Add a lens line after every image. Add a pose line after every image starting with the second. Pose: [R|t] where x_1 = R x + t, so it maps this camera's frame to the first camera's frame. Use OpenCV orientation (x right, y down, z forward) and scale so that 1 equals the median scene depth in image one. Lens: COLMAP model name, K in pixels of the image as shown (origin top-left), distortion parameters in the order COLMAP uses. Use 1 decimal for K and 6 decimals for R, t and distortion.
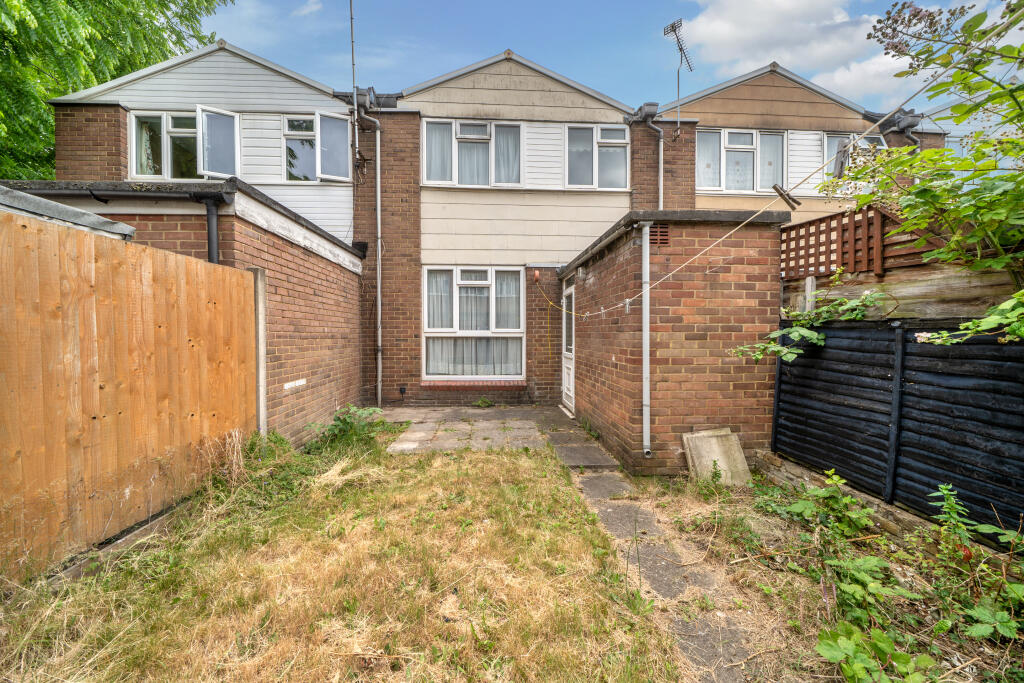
lens RADIAL K [[364.7, 0, 511.6], [0, 364.7, 351.7], [0, 0, 1]] dist [-0.006290, -0.000269]
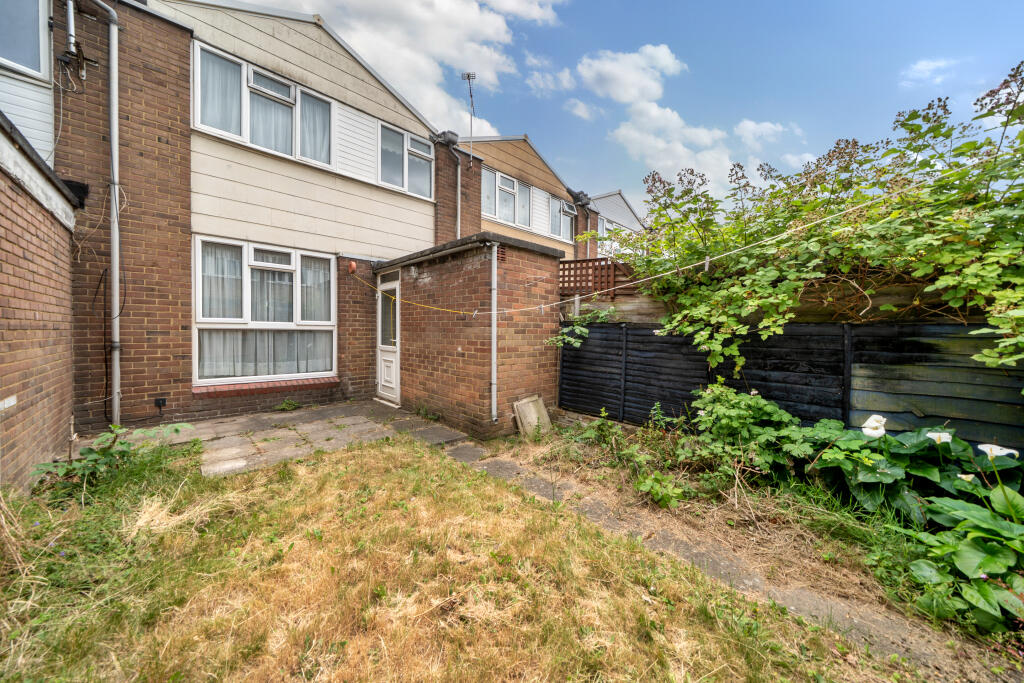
lens RADIAL K [[364.7, 0, 511.6], [0, 364.7, 351.7], [0, 0, 1]] dist [-0.006290, -0.000269]
pose [[0.741441, -0.028705, 0.670404, -0.279394], [0.019105, 0.999583, 0.021669, 0.003426], [-0.670746, -0.003258, 0.741680, -0.002285]]
